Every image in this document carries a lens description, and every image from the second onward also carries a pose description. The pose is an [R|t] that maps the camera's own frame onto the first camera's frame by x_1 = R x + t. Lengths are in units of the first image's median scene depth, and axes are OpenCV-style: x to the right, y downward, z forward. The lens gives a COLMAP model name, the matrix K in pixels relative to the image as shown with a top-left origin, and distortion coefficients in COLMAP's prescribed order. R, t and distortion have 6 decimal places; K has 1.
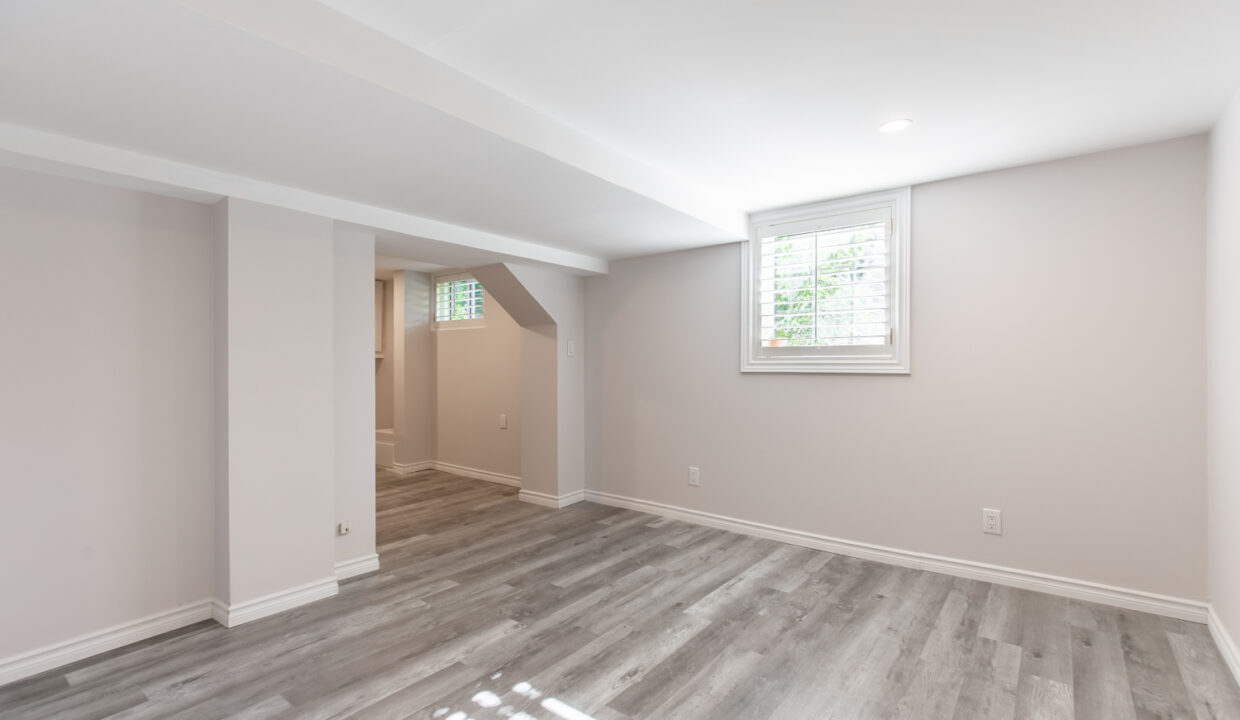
lens RADIAL K [[563.7, 0, 623.9], [0, 563.7, 363.9], [0, 0, 1]] dist [0.011196, -0.000647]
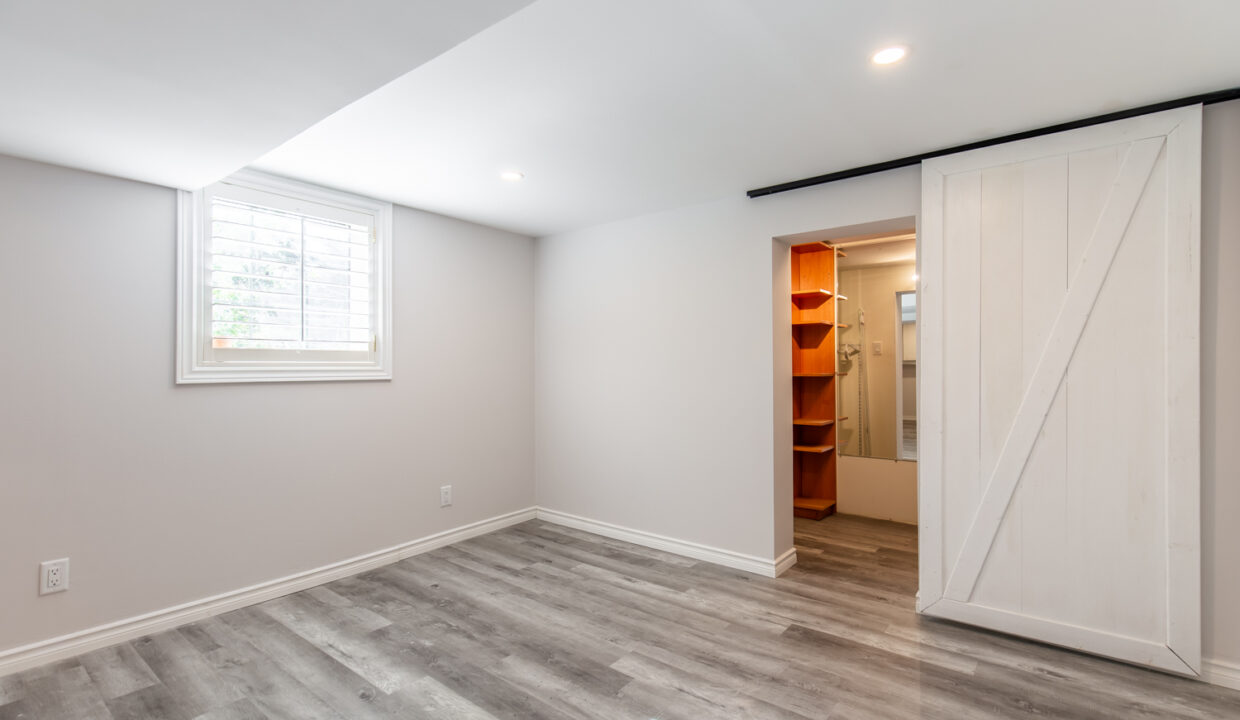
lens RADIAL K [[563.7, 0, 623.9], [0, 563.7, 363.9], [0, 0, 1]] dist [0.011196, -0.000647]
pose [[0.005805, 0.007526, 0.999955, -0.611035], [0.007210, 0.999945, -0.007568, -0.000678], [-0.999957, 0.007254, 0.005751, 0.617843]]
